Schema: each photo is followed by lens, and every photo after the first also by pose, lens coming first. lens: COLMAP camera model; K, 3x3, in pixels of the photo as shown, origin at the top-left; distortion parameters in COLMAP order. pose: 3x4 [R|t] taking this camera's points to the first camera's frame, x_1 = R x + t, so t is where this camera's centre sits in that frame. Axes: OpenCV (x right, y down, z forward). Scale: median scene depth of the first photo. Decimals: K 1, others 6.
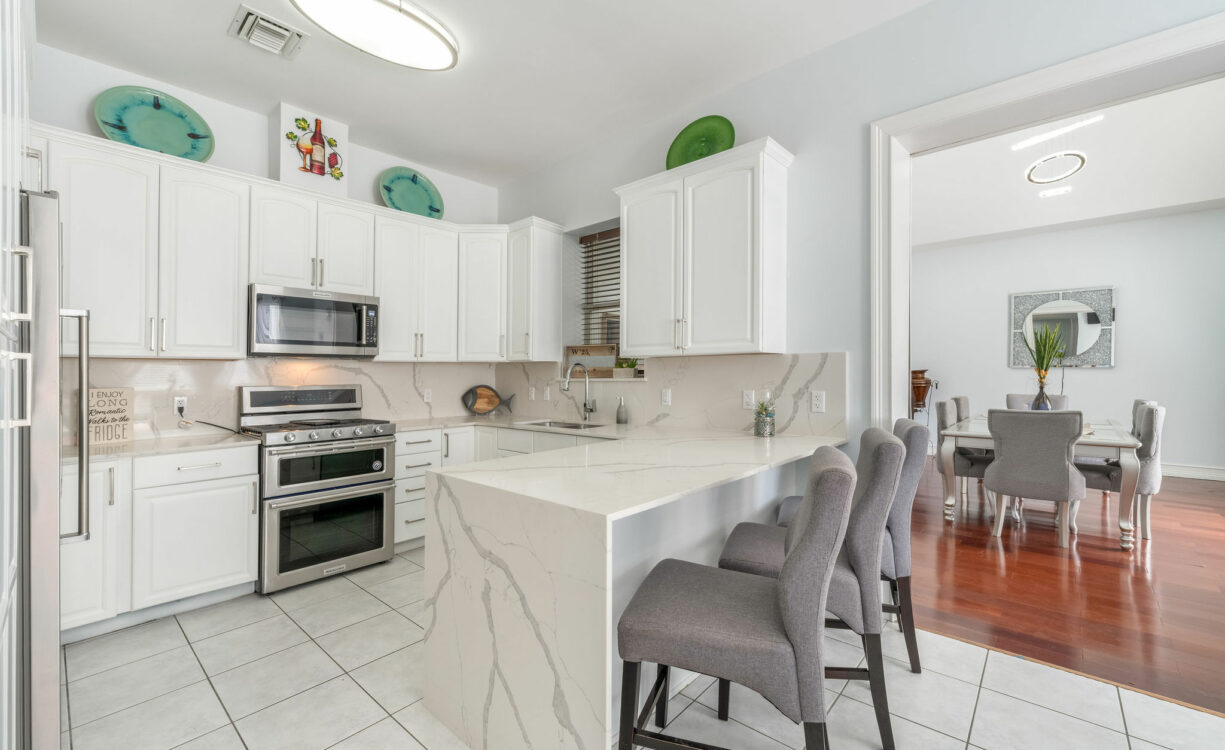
lens RADIAL K [[498.5, 0, 607.3], [0, 498.5, 381.9], [0, 0, 1]] dist [-0.000363, 0.000293]
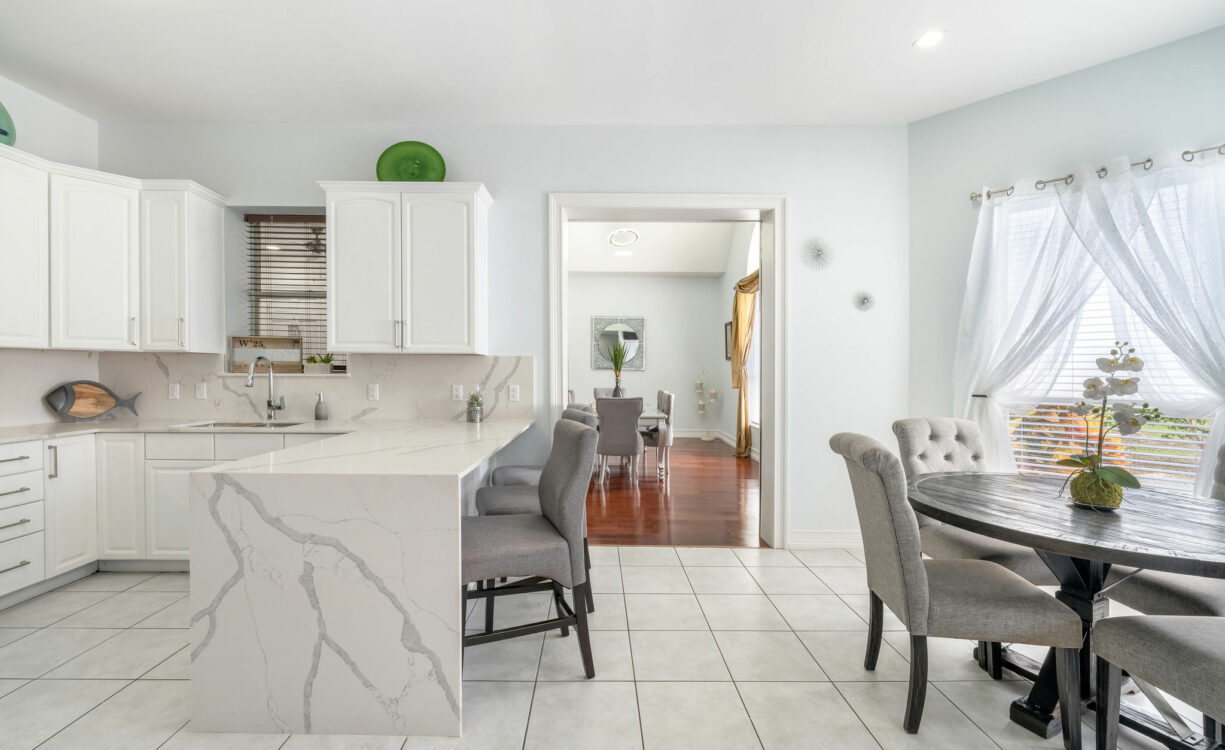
lens RADIAL K [[503.1, 0, 592.9], [0, 503.1, 368.9], [0, 0, 1]] dist [0.000692, 0.000075]
pose [[0.747079, 0.016885, 0.664521, -0.220323], [-0.002978, 0.999752, -0.022054, 0.003341], [-0.664729, 0.014497, 0.746944, -0.091486]]
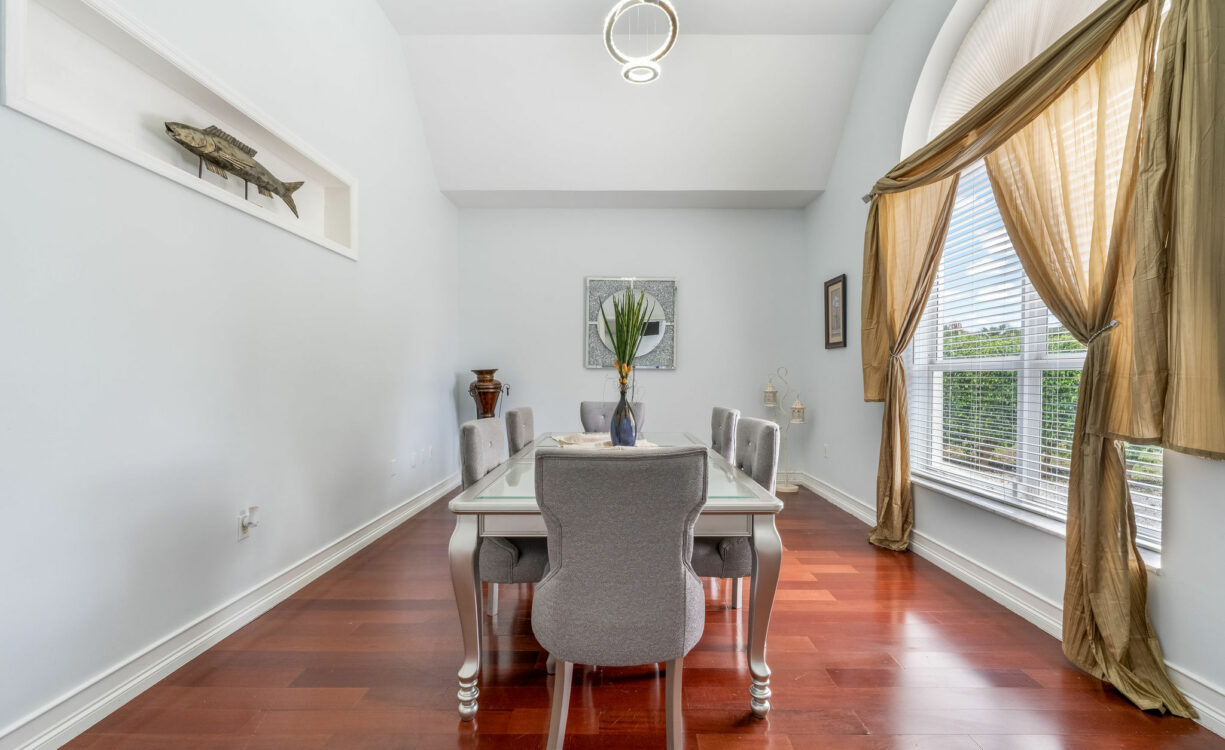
lens RADIAL K [[498.5, 0, 607.3], [0, 498.5, 381.9], [0, 0, 1]] dist [-0.000363, 0.000293]
pose [[0.753525, 0.005778, 0.657393, 0.536483], [0.002110, 0.999935, -0.011207, 0.005622], [-0.657415, 0.009832, 0.753464, 0.650765]]
